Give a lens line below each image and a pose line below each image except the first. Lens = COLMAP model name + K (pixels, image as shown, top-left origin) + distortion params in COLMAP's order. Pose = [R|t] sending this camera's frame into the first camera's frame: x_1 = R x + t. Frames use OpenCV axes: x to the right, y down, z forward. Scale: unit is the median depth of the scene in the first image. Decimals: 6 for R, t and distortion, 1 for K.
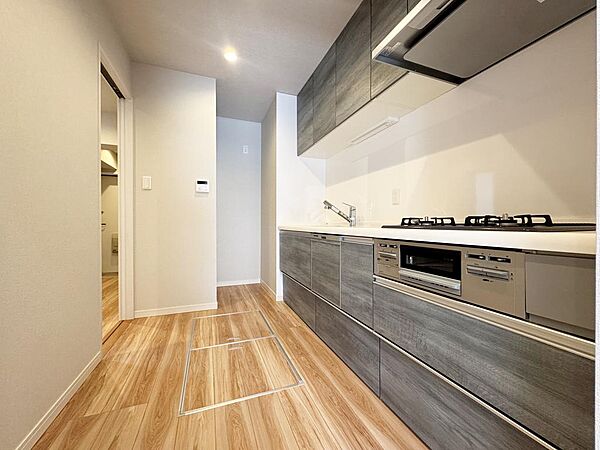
lens RADIAL K [[240.3, 0, 299.2], [0, 240.3, 223.5], [0, 0, 1]] dist [-0.000376, 0.000026]
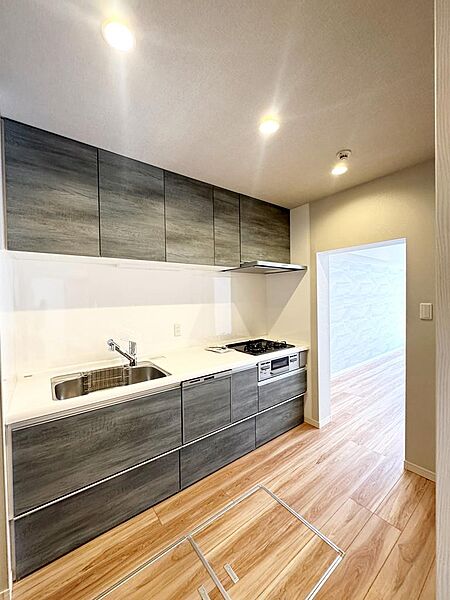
lens RADIAL K [[240.3, 0, 224.2], [0, 240.3, 299.3], [0, 0, 1]] dist [-0.000376, 0.000026]
pose [[-0.277859, -0.008651, 0.960583, -1.147781], [0.017543, 0.999747, 0.014078, -0.373612], [-0.960462, 0.020763, -0.277637, 1.468040]]
